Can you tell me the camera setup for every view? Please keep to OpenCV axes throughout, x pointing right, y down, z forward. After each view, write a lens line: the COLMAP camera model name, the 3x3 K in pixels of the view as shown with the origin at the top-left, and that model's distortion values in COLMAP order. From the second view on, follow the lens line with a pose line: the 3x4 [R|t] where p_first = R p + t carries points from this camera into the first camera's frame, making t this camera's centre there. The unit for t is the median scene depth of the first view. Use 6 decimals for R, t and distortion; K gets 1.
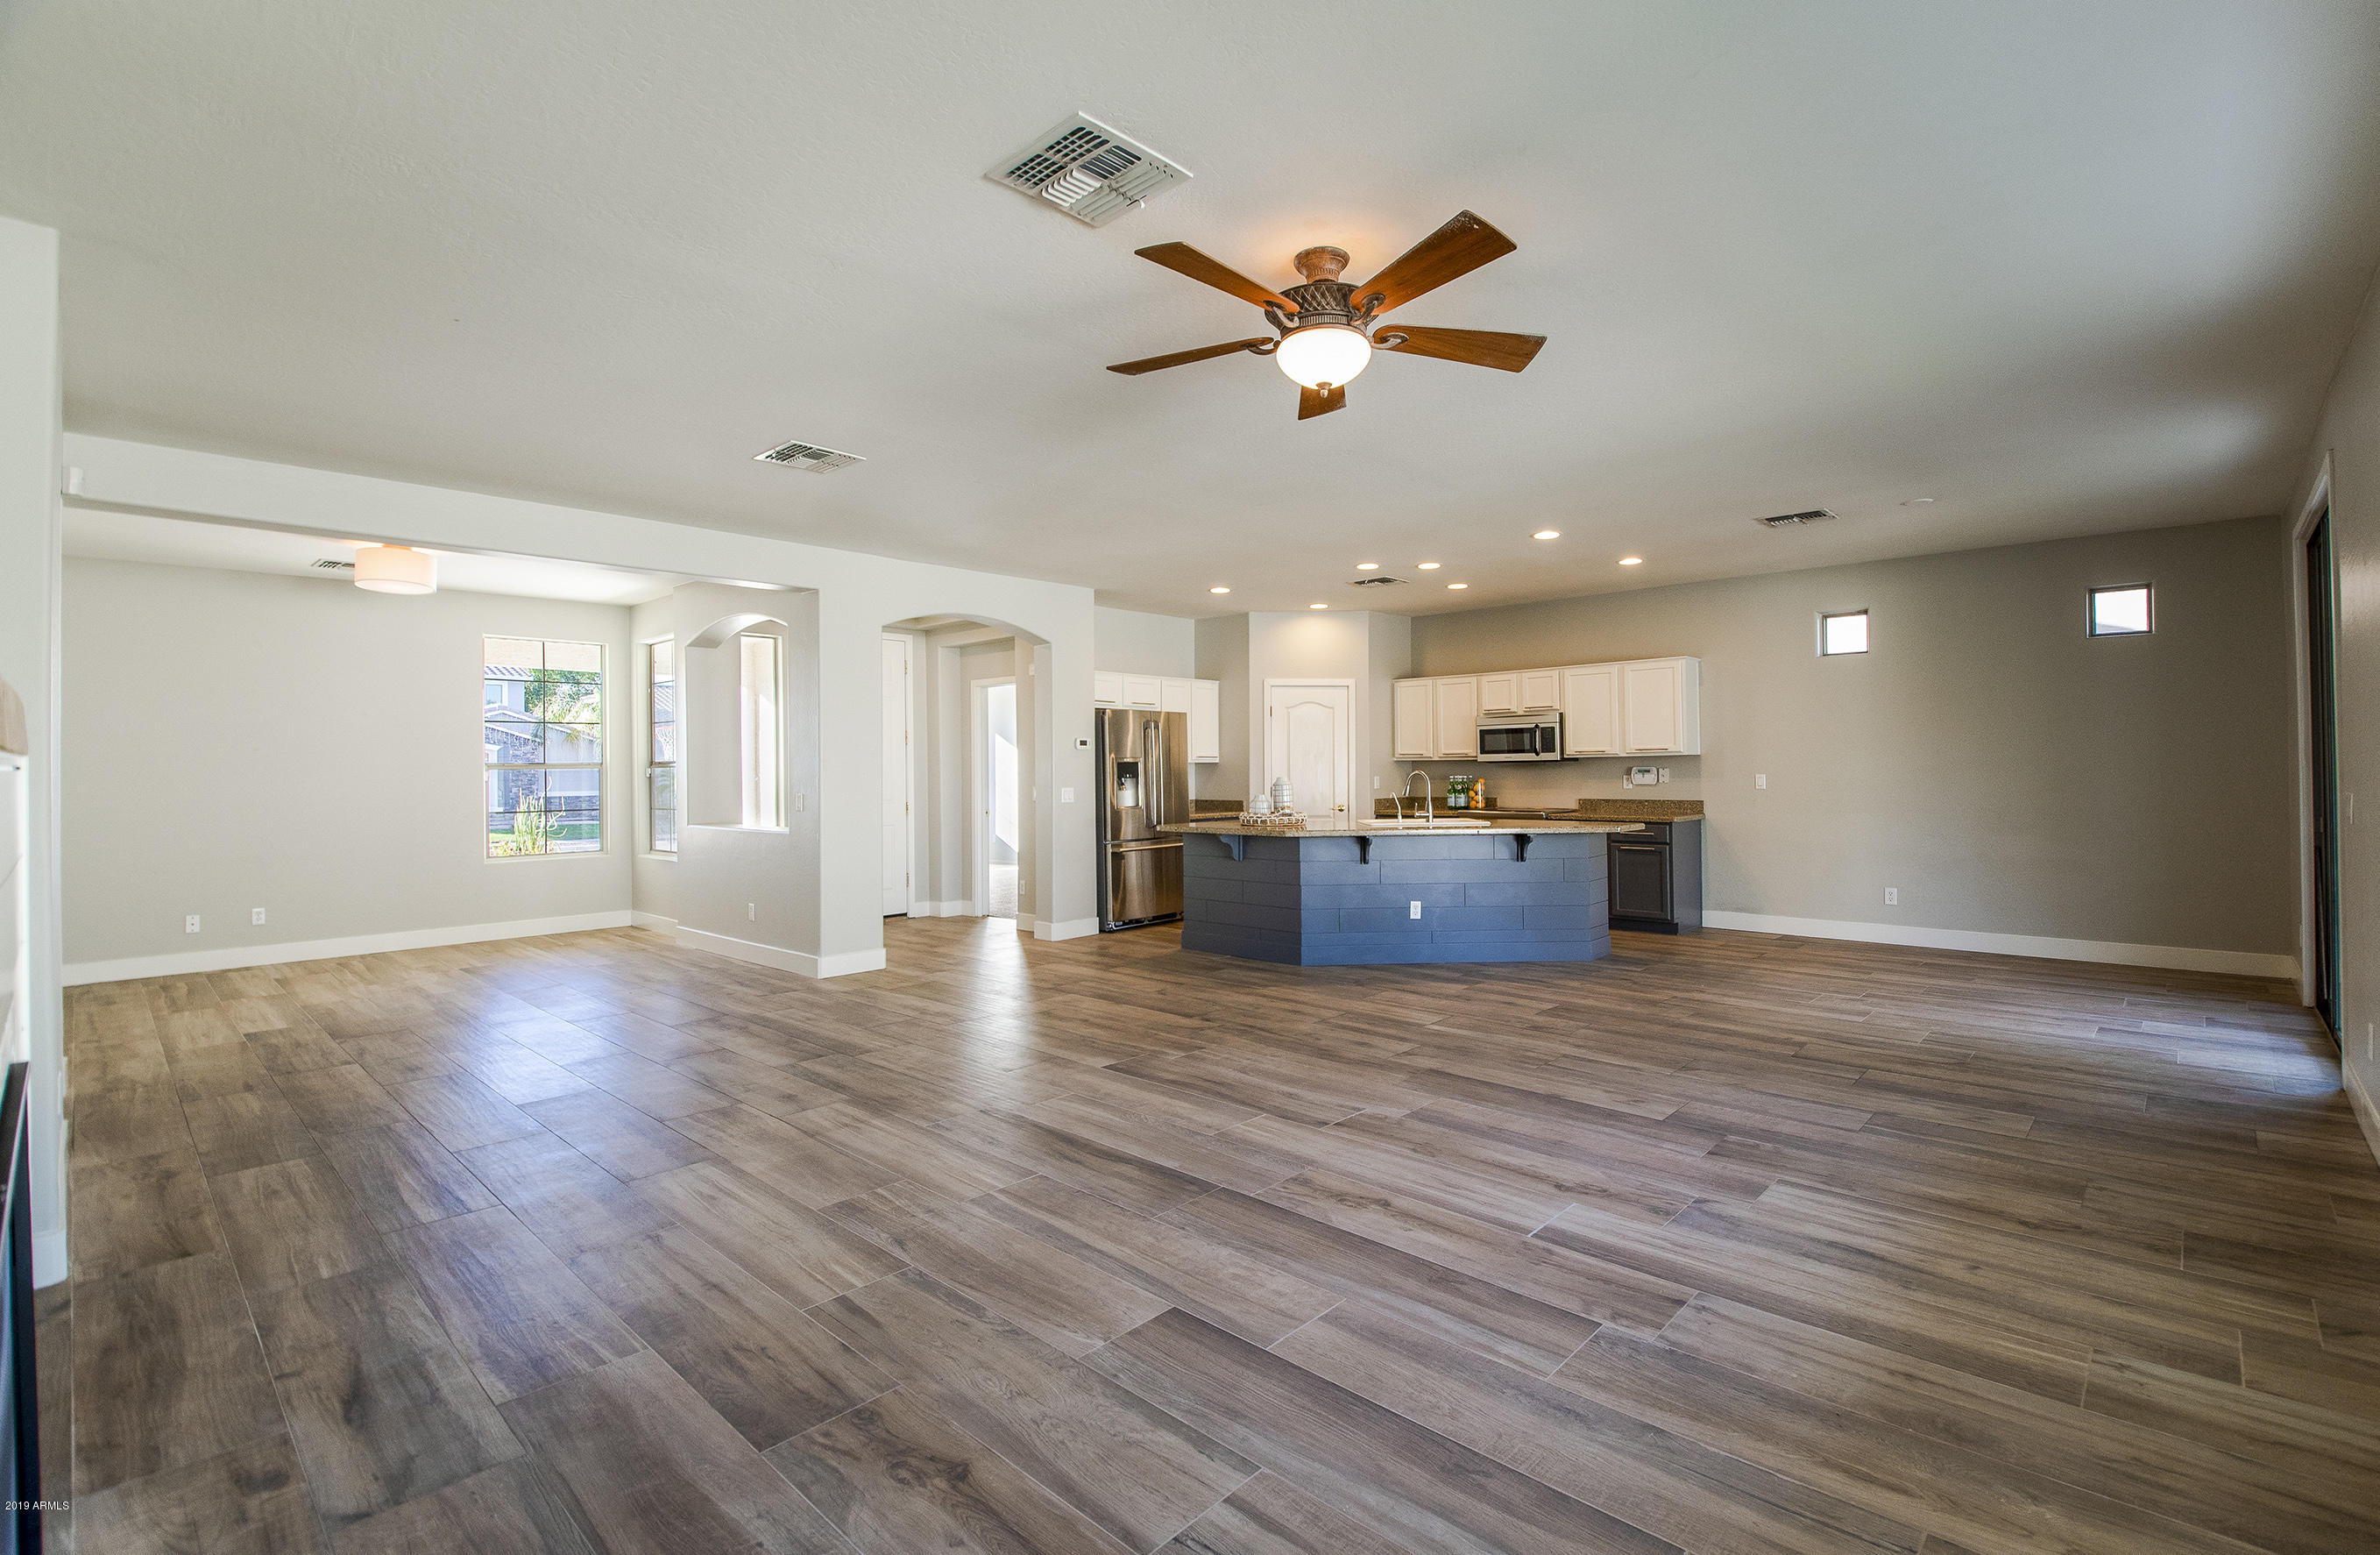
lens RADIAL K [[1049.7, 0, 1280.1], [0, 1049.7, 763.1], [0, 0, 1]] dist [0.008832, -0.010361]
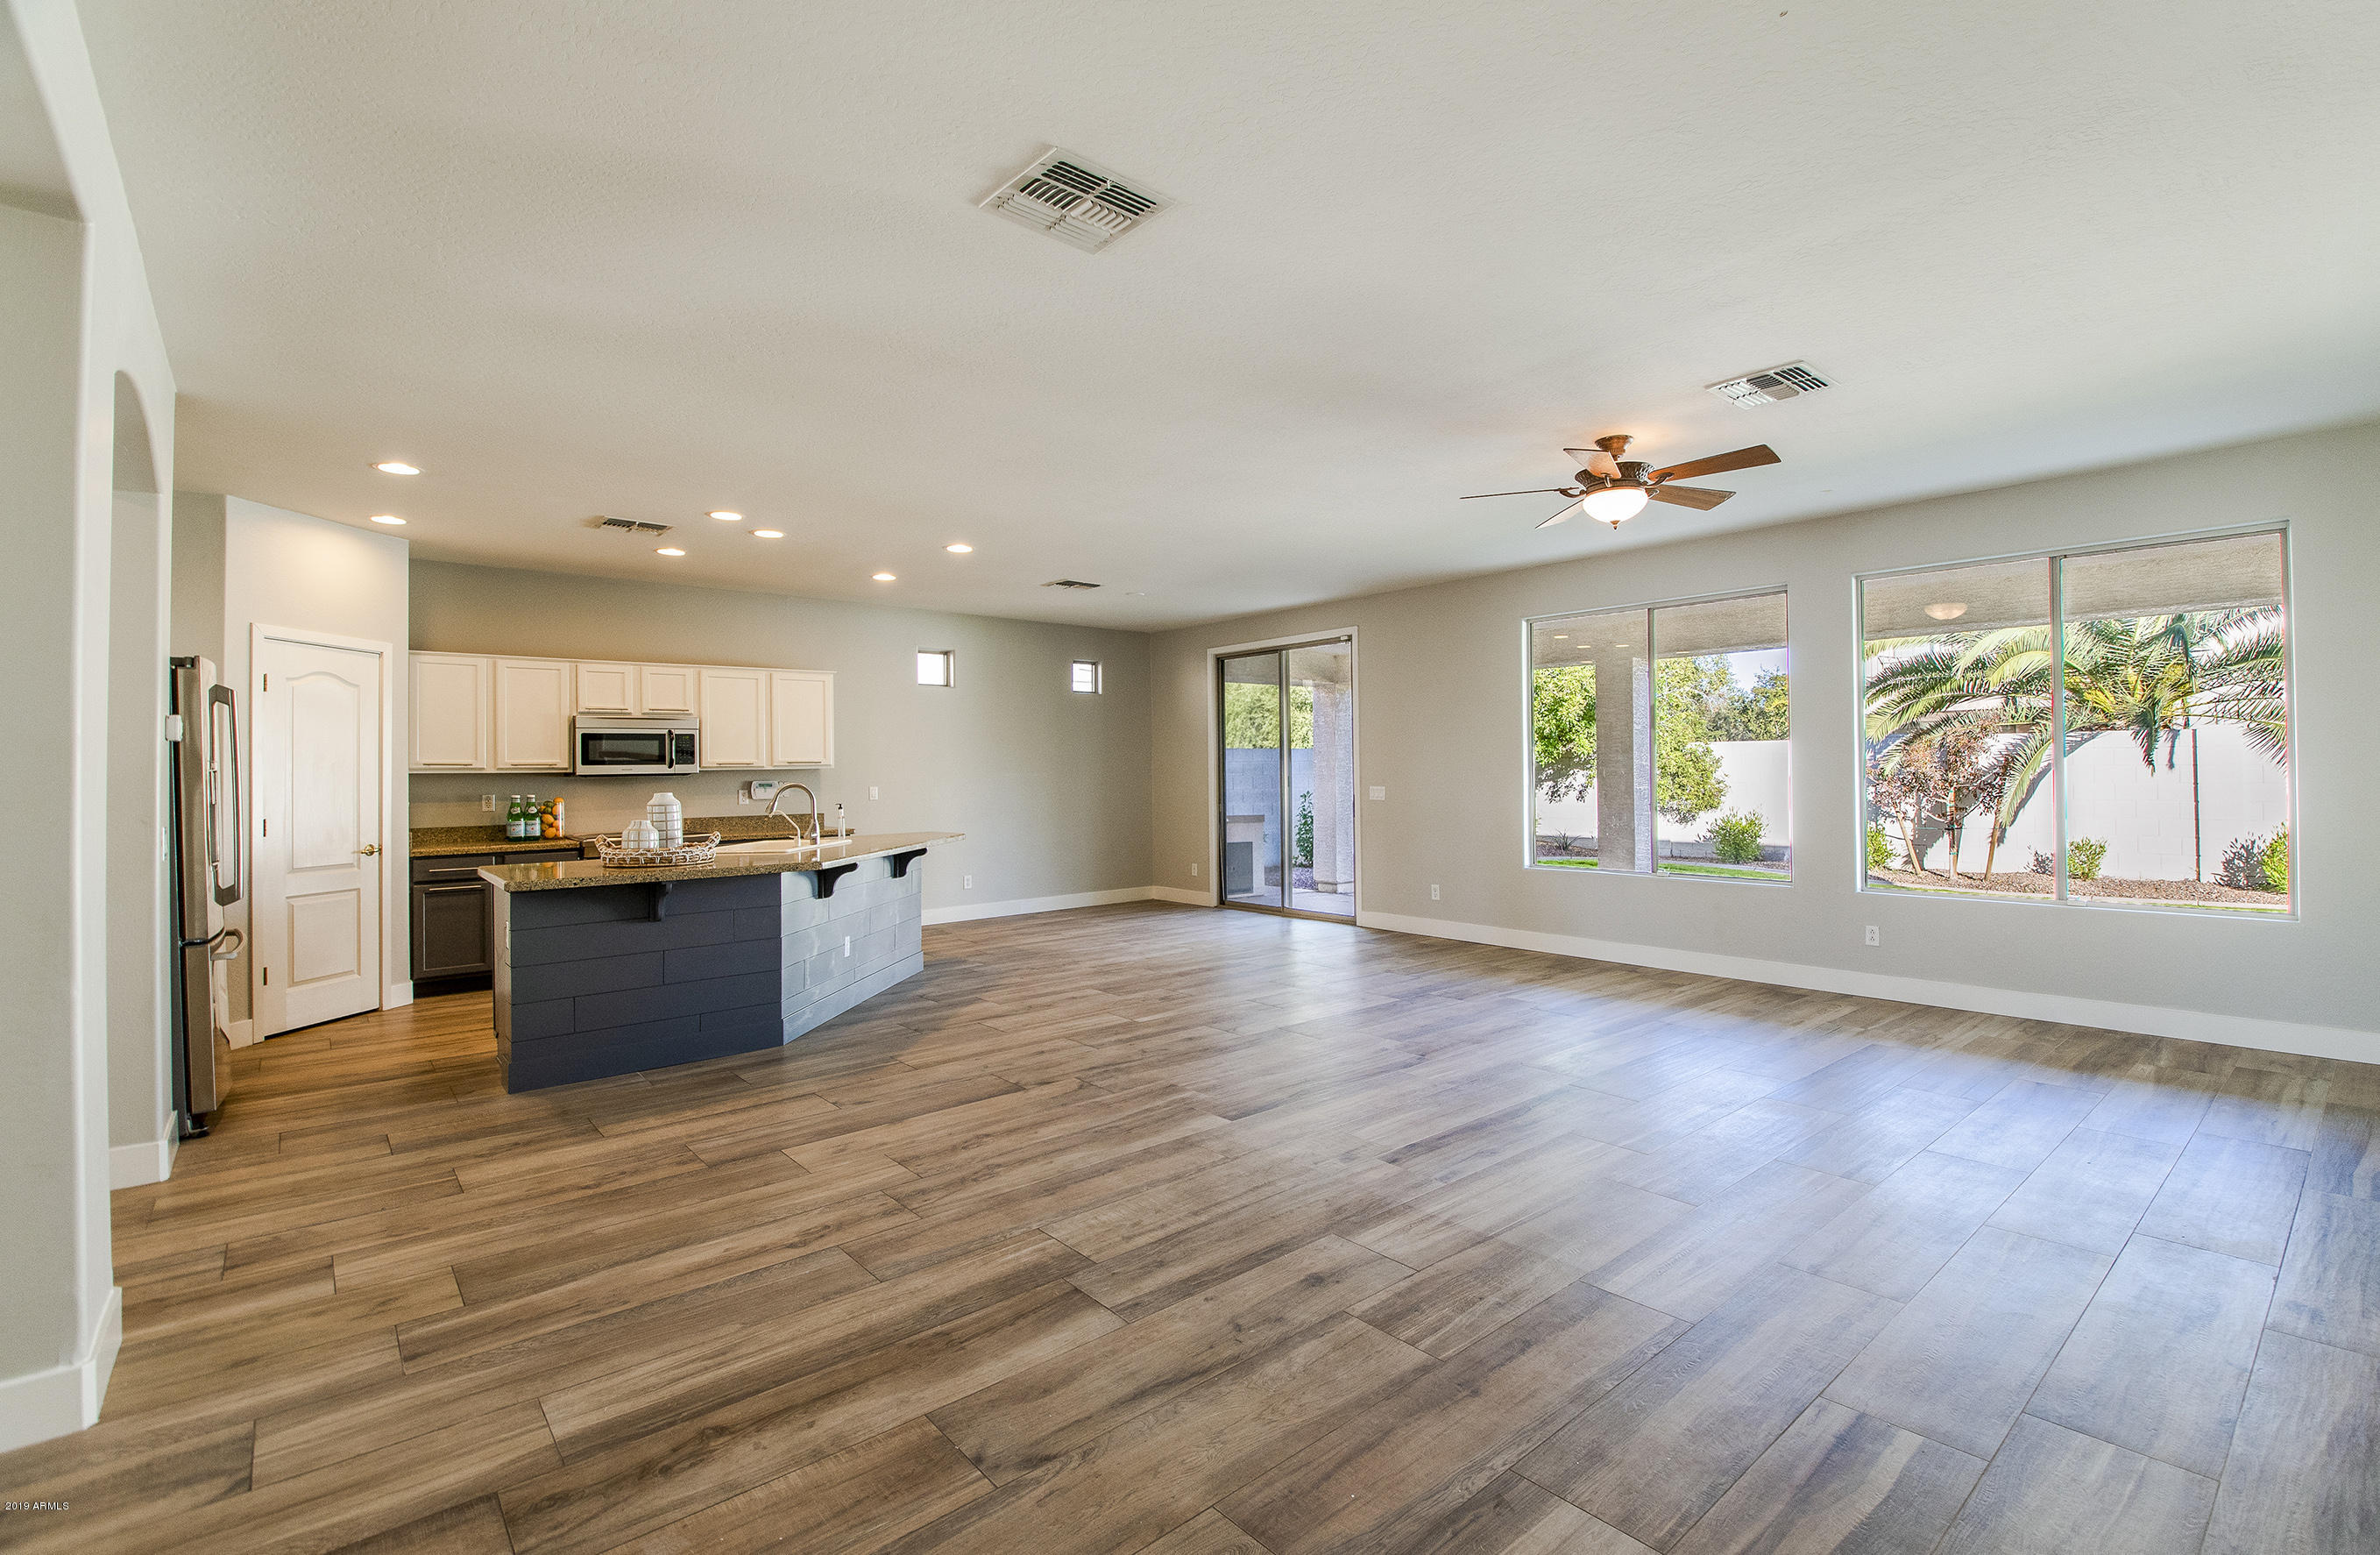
lens RADIAL K [[1049.7, 0, 1203.9], [0, 1049.7, 774.2], [0, 0, 1]] dist [0.008832, -0.010361]
pose [[0.141884, 0.007005, 0.989859, -1.465265], [0.004937, 0.999958, -0.007784, 0.017650], [-0.989871, 0.005991, 0.141843, 1.282815]]
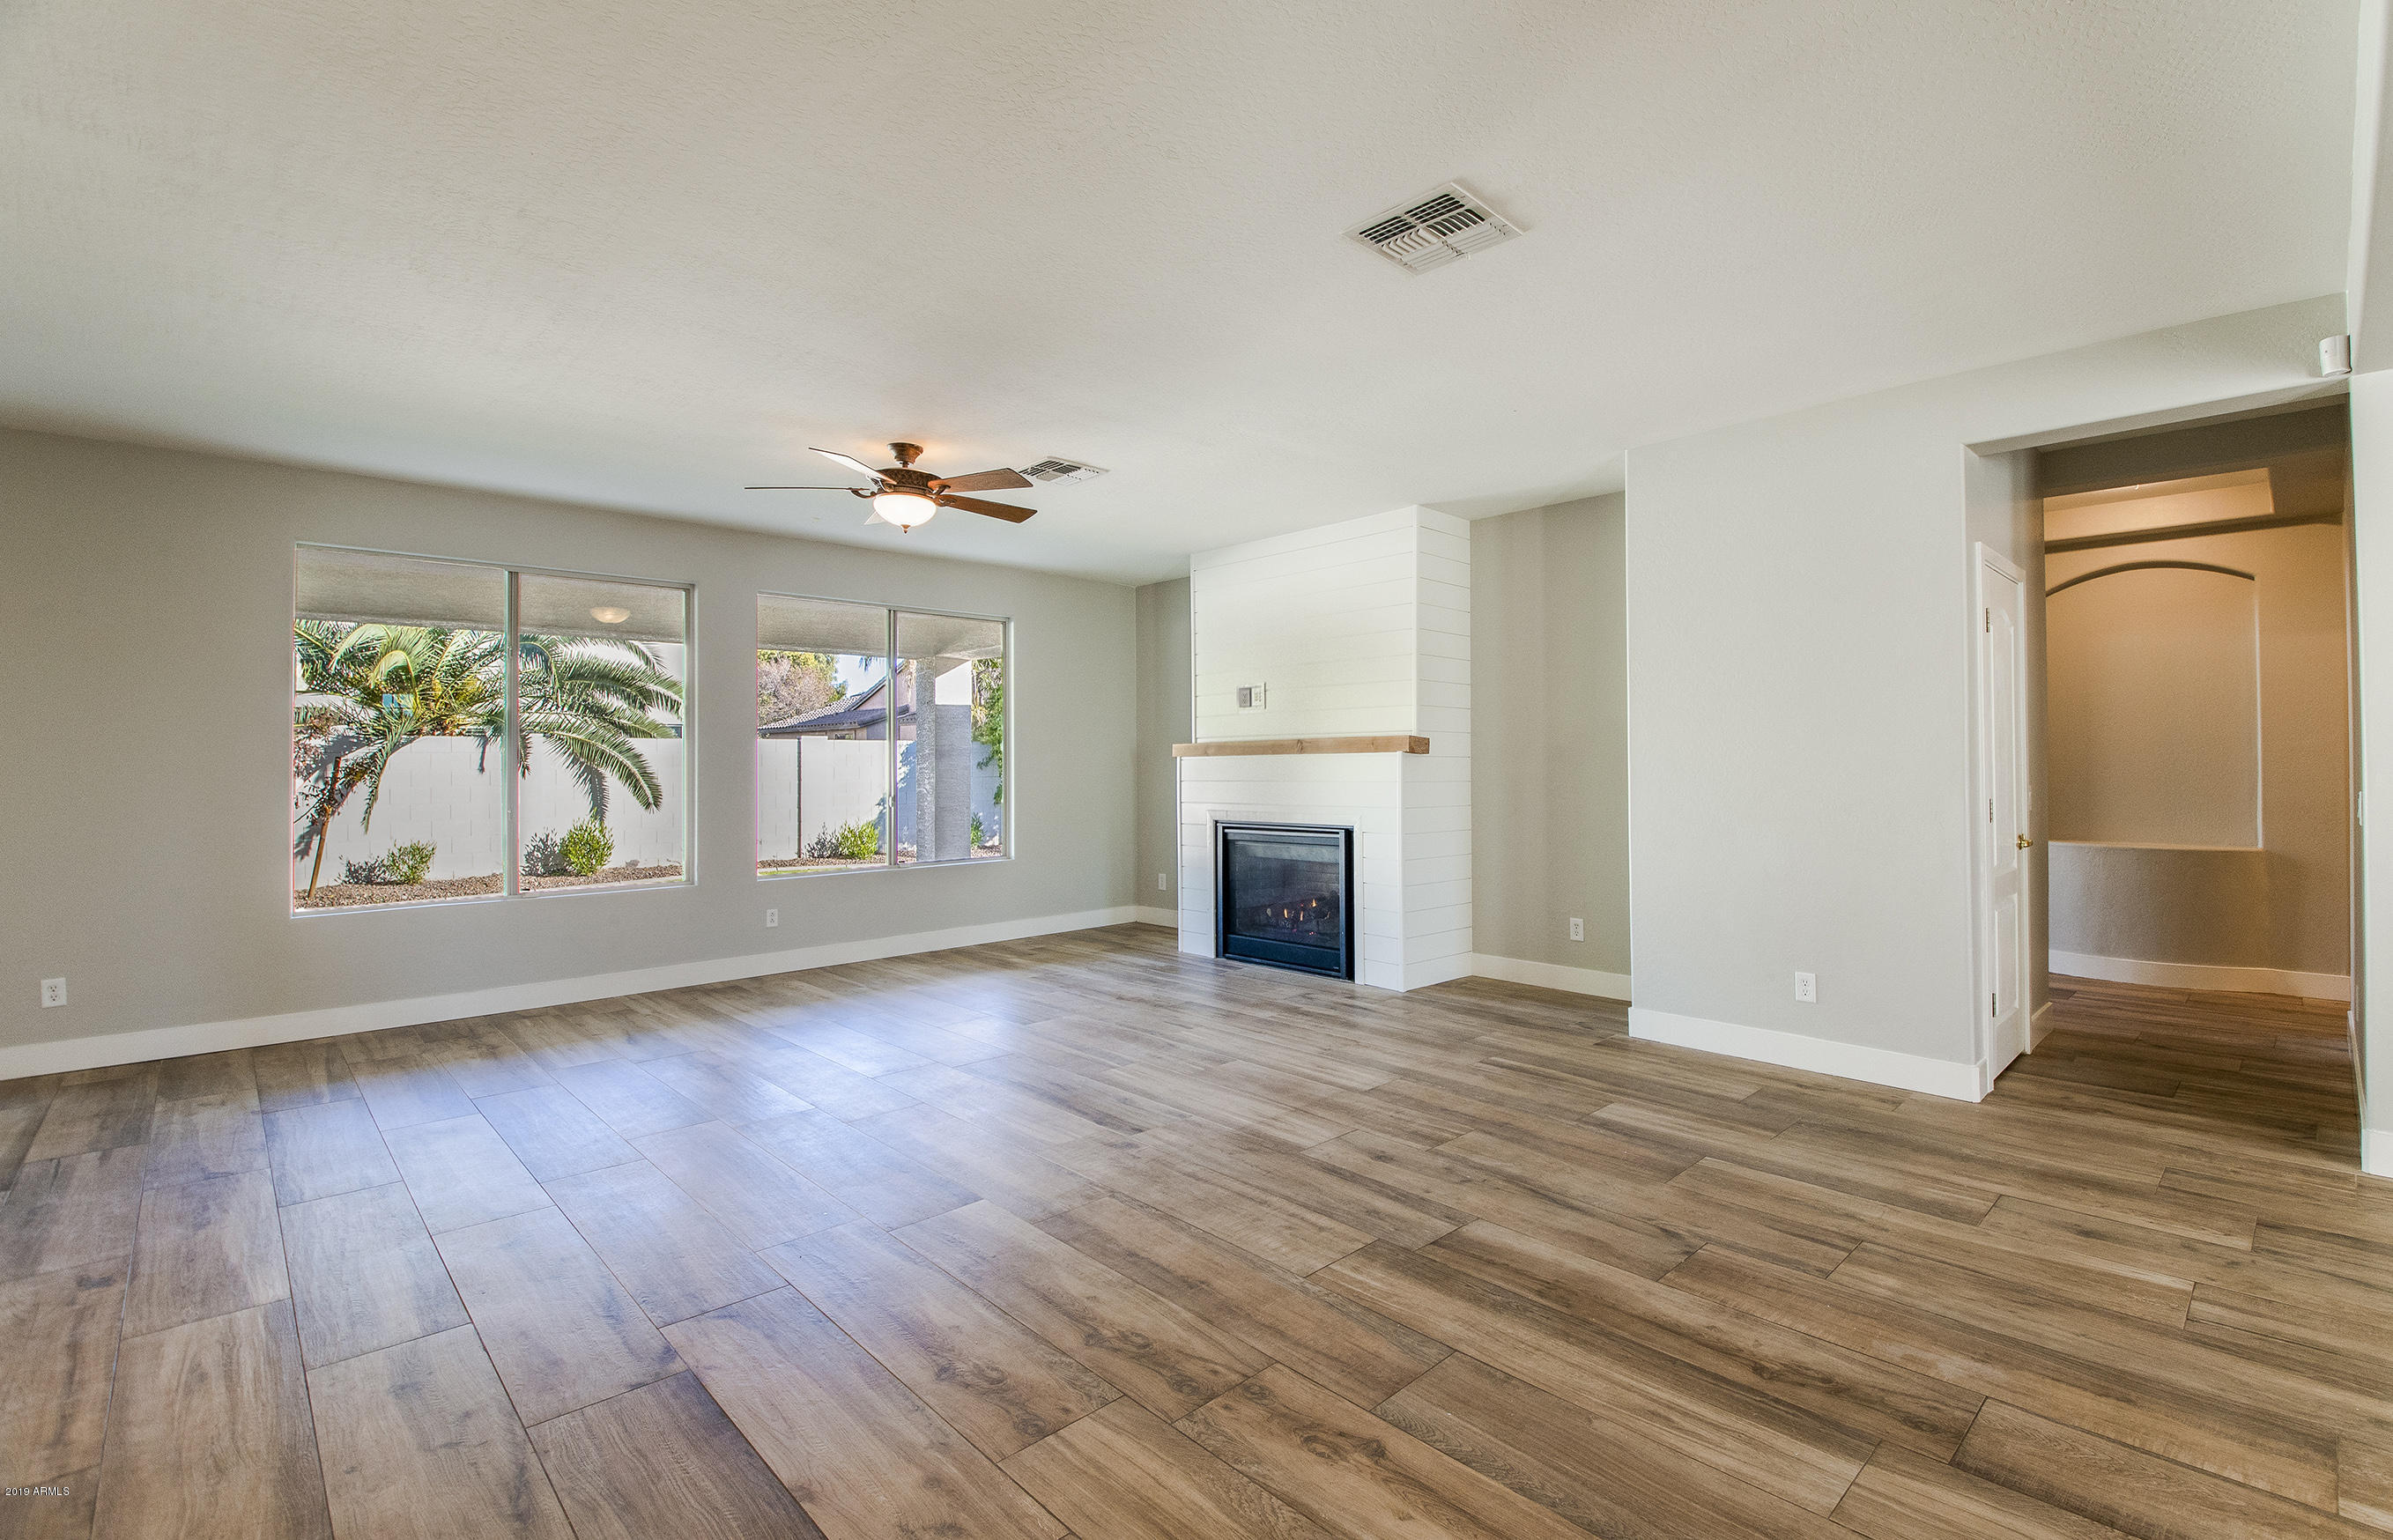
lens RADIAL K [[1069.3, 0, 1285.8], [0, 1069.3, 754.2], [0, 0, 1]] dist [0.005373, -0.004009]
pose [[-0.997323, 0.022266, 0.069651, -0.602498], [0.021752, 0.999730, -0.008136, 0.014484], [-0.069813, -0.006599, -0.997538, 2.405892]]
